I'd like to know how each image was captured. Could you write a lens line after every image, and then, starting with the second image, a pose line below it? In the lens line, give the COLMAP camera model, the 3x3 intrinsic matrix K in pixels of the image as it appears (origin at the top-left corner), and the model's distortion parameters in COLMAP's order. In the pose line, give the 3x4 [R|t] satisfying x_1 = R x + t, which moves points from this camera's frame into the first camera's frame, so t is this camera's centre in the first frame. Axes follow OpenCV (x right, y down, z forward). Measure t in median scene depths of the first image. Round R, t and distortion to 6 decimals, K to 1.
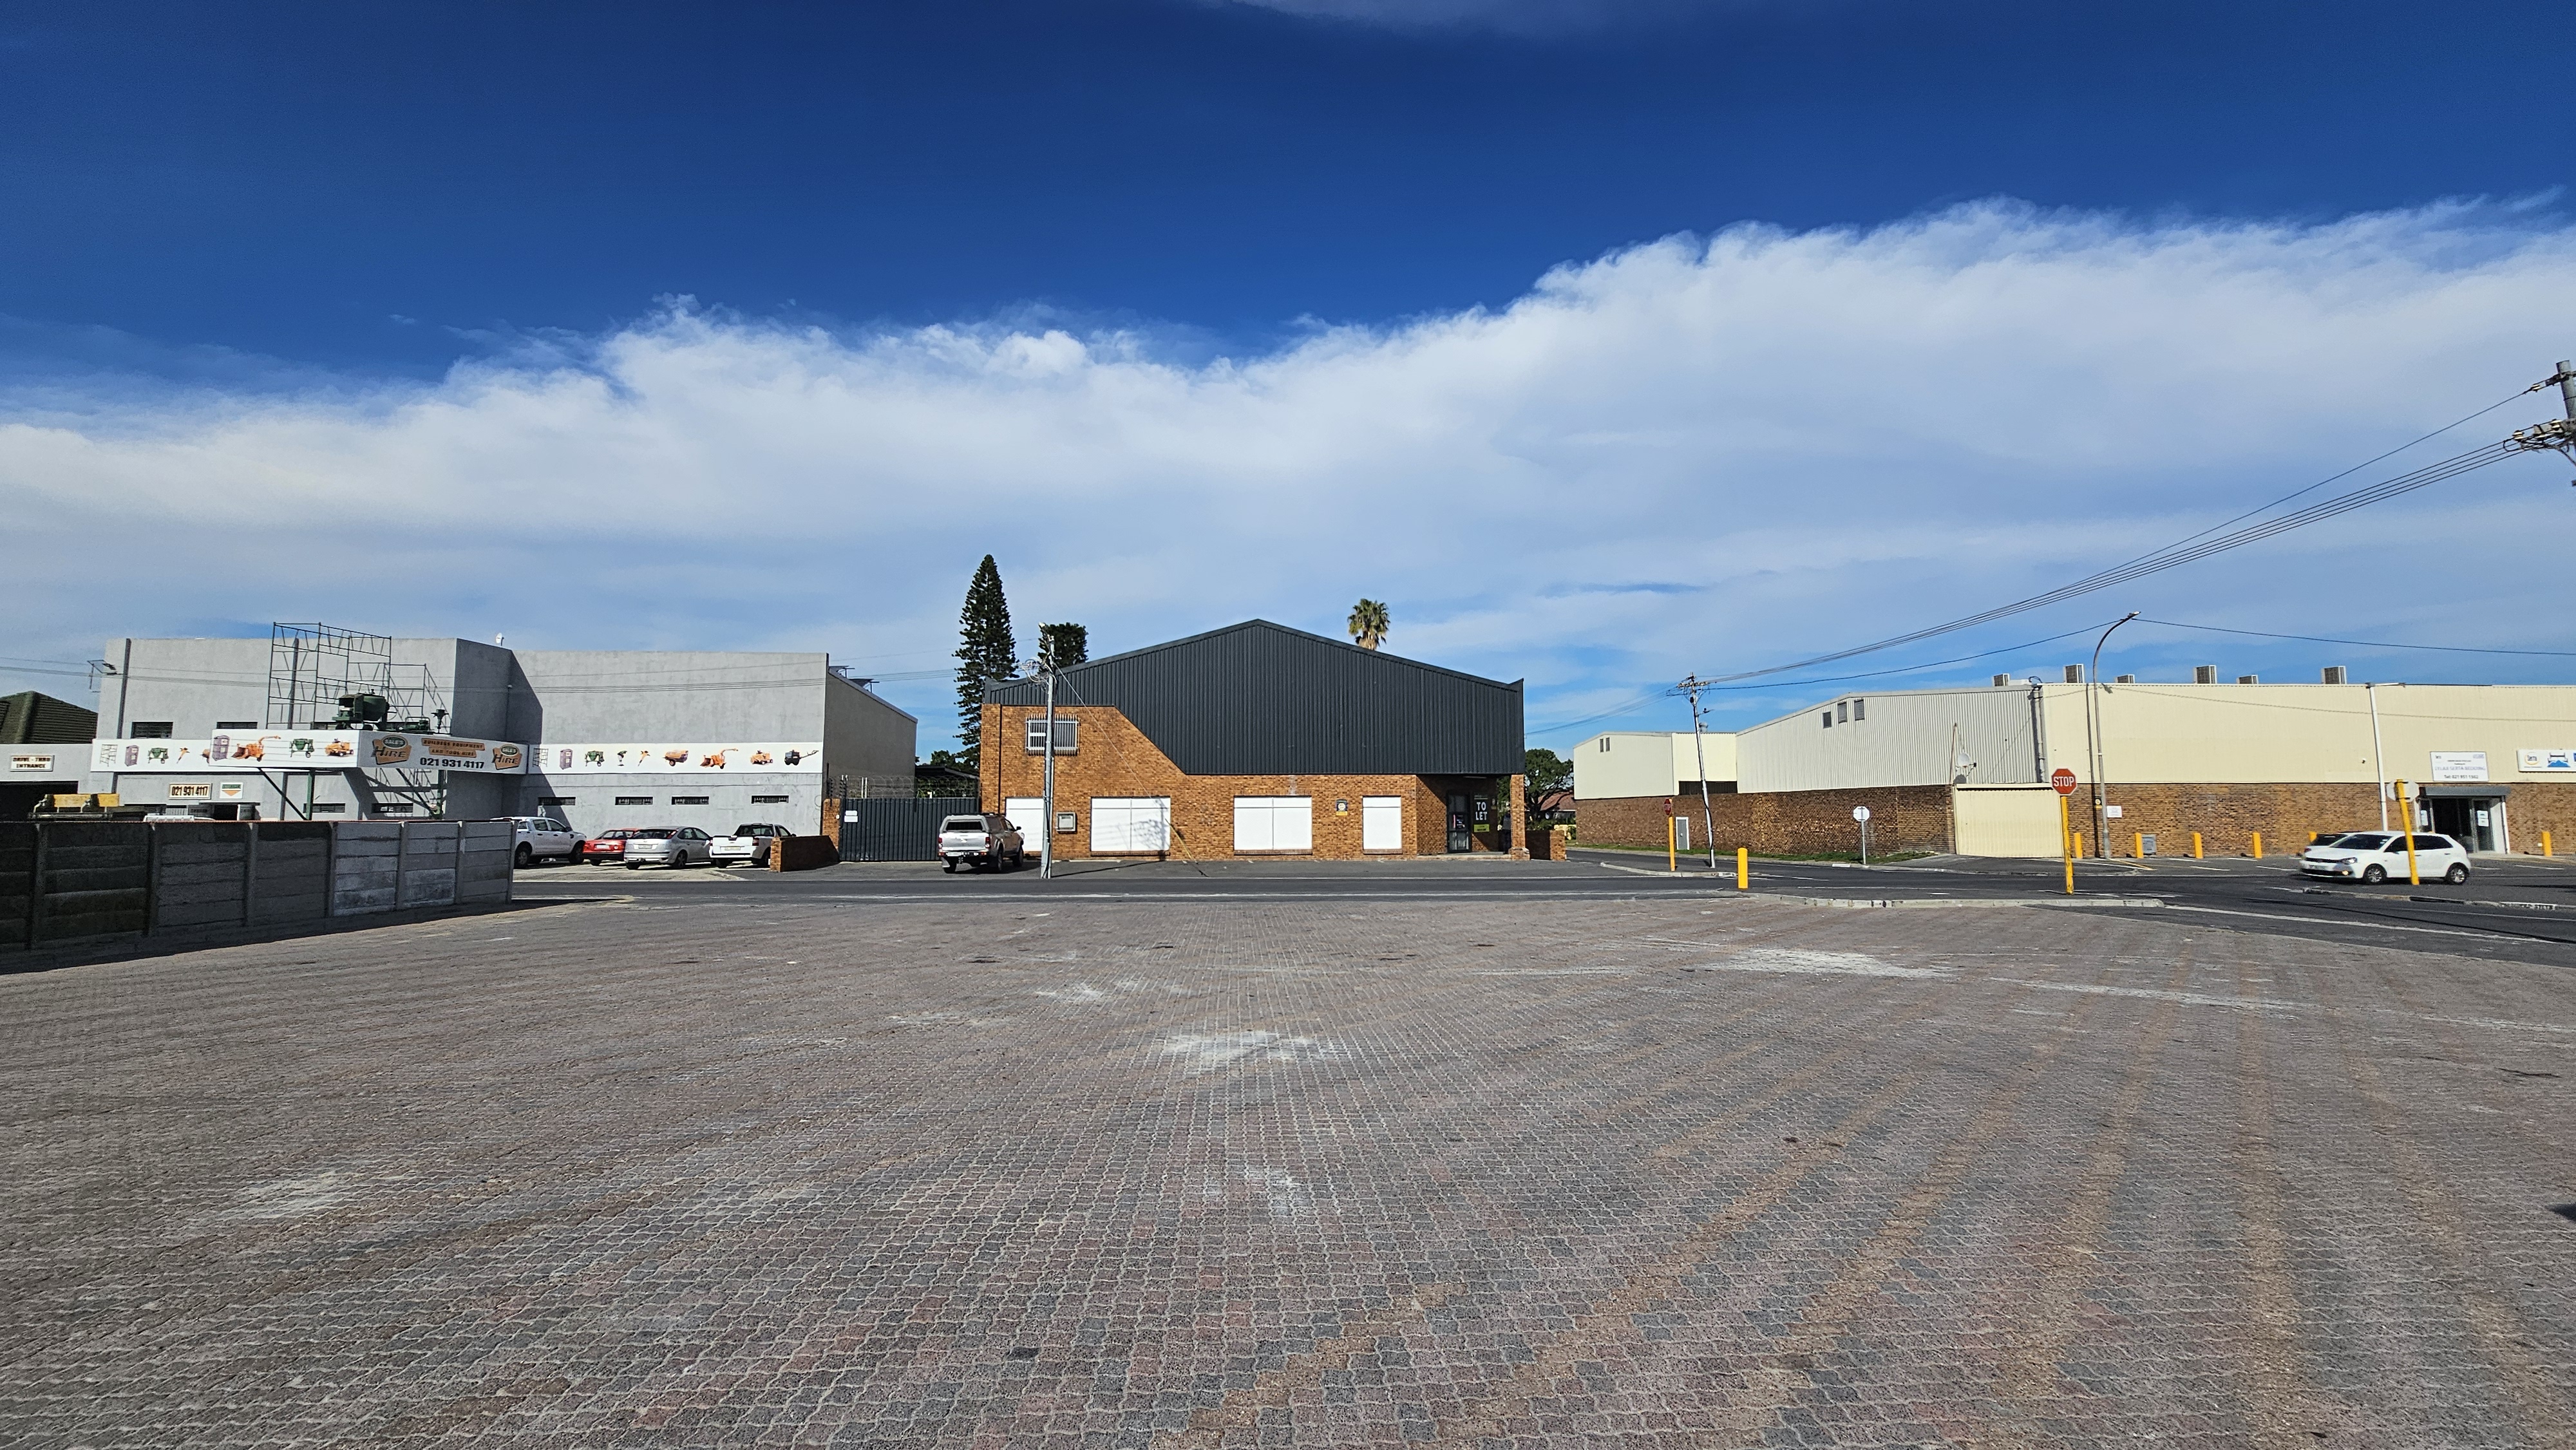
lens RADIAL K [[1061.1, 0, 1288.0], [0, 1061.1, 725.0], [0, 0, 1]] dist [0.001274, 0.000308]
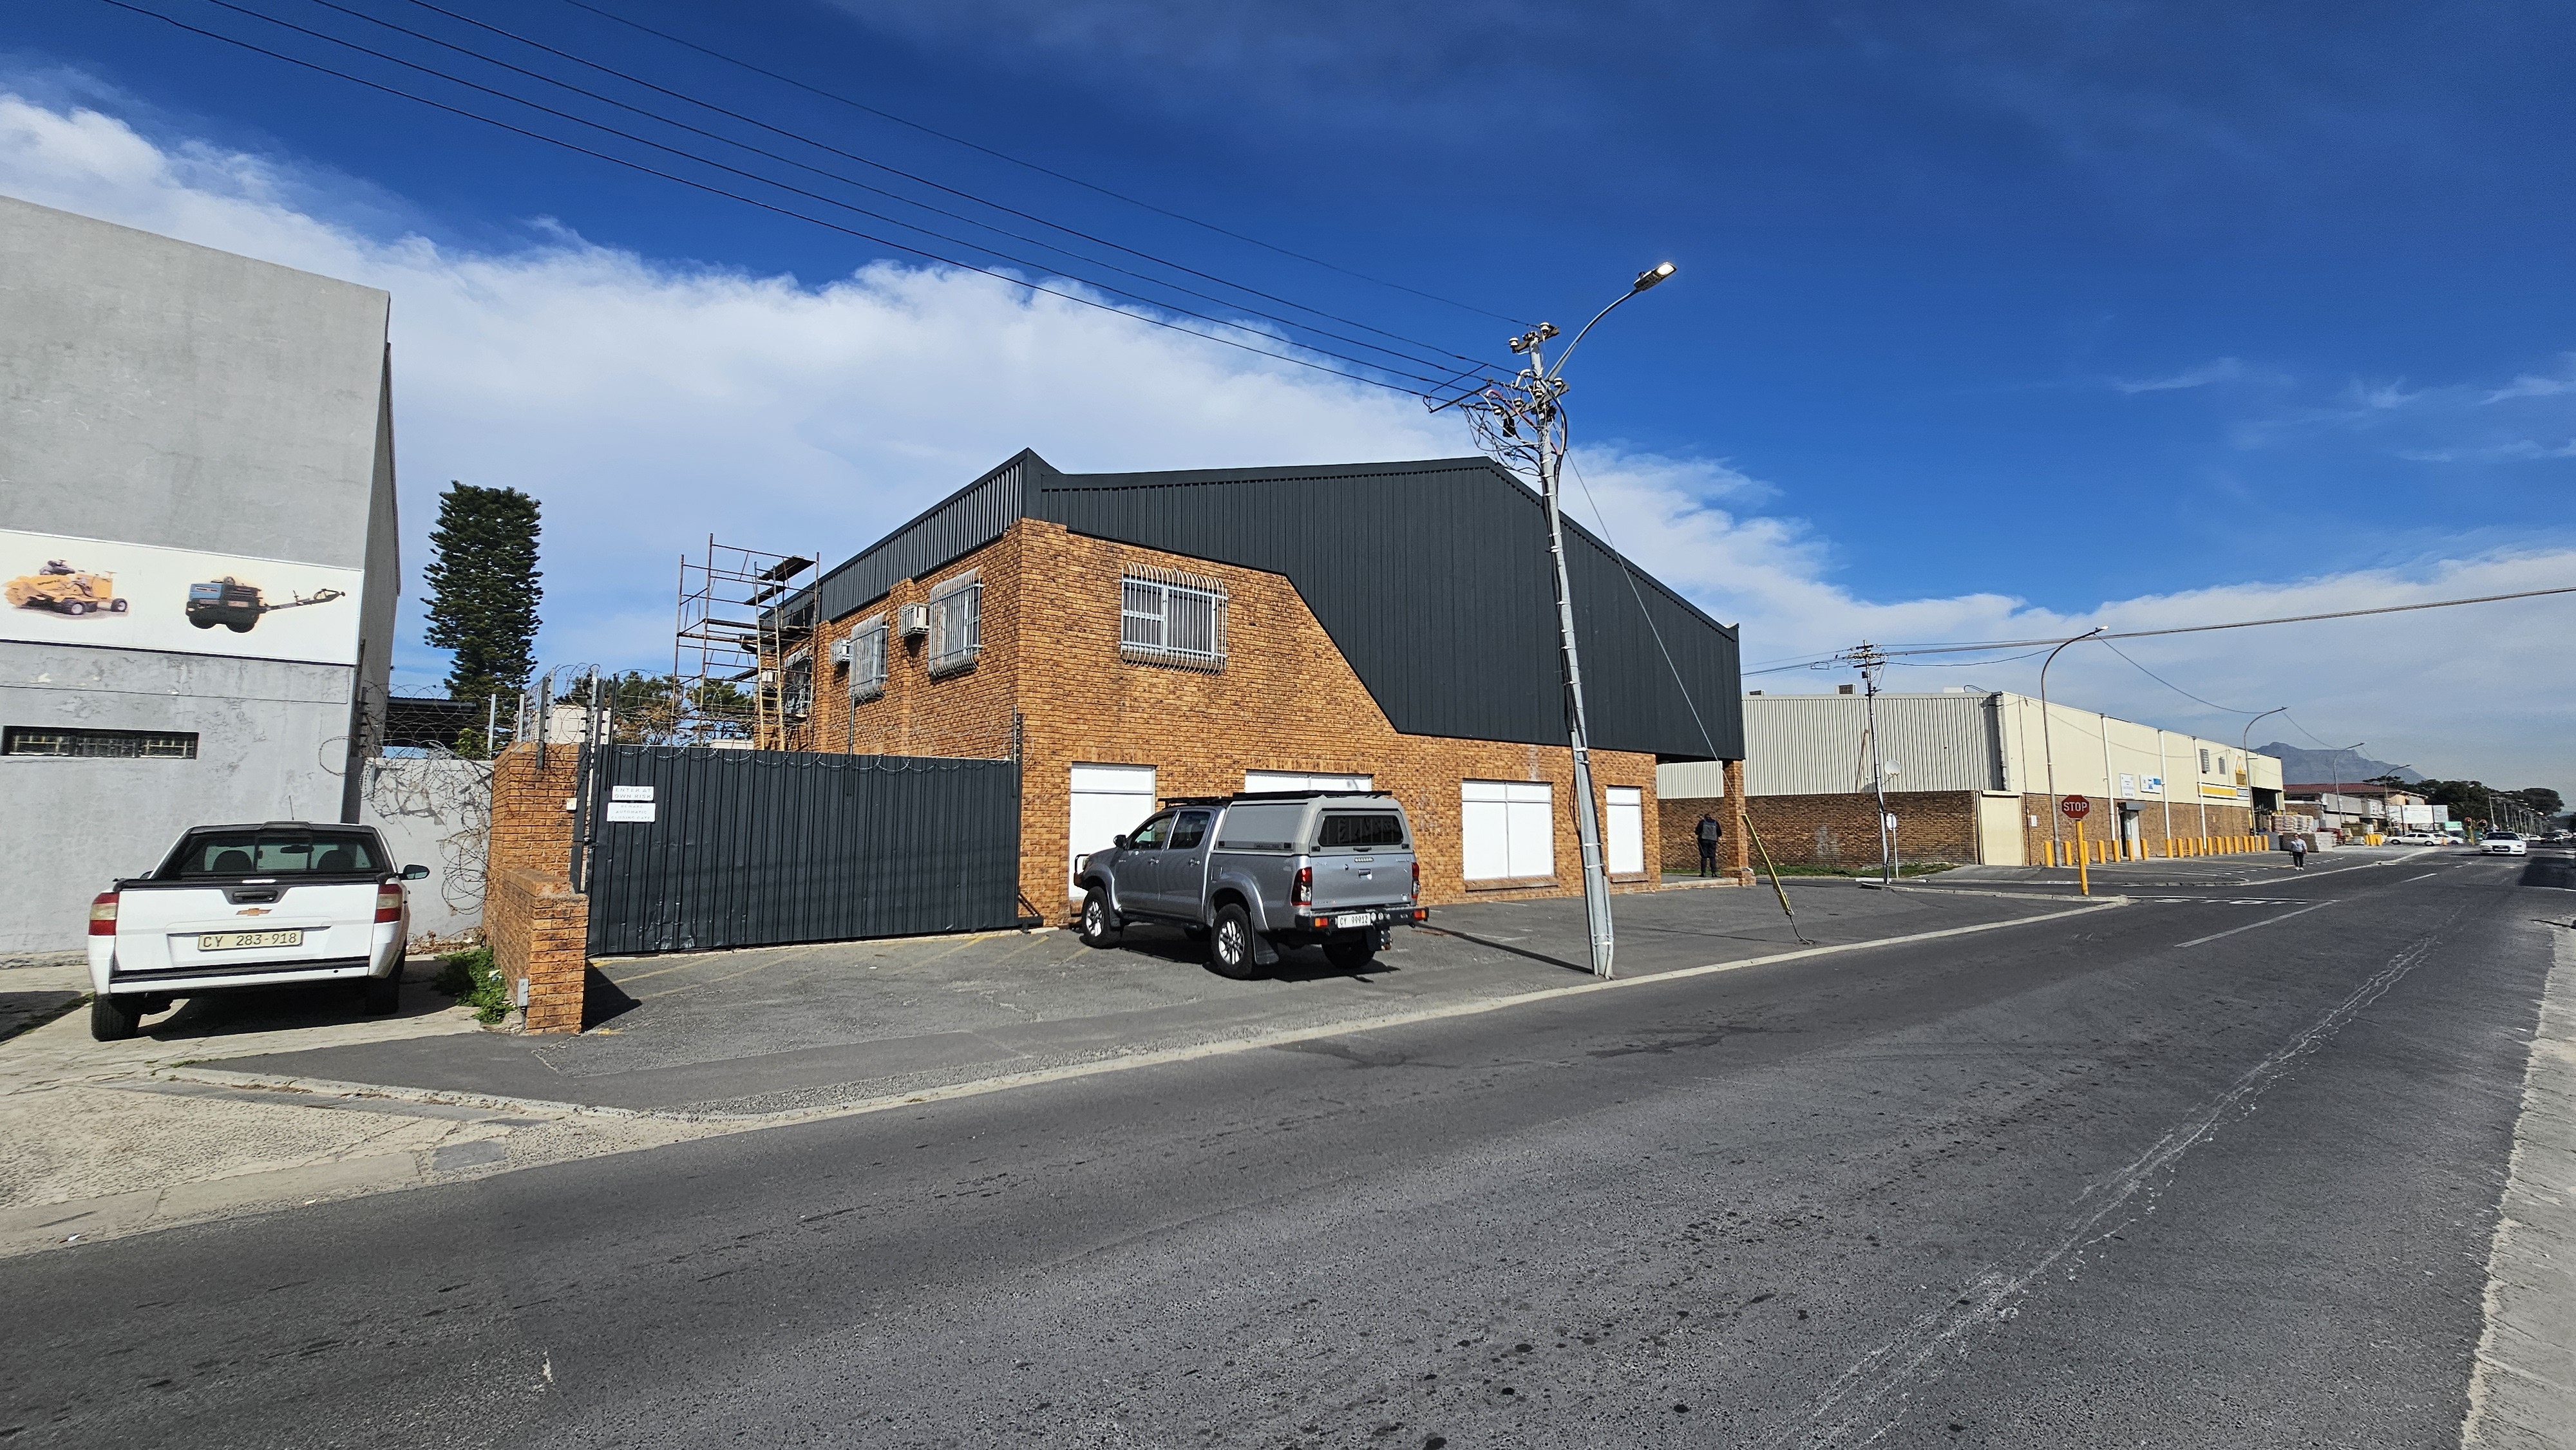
lens RADIAL K [[1061.1, 0, 1288.0], [0, 1061.1, 725.0], [0, 0, 1]] dist [0.001274, 0.000308]
pose [[0.796940, 0.061838, 0.600885, -0.412983], [-0.051486, 0.998080, -0.034429, 0.059737], [-0.601860, -0.003499, 0.798594, 0.598712]]
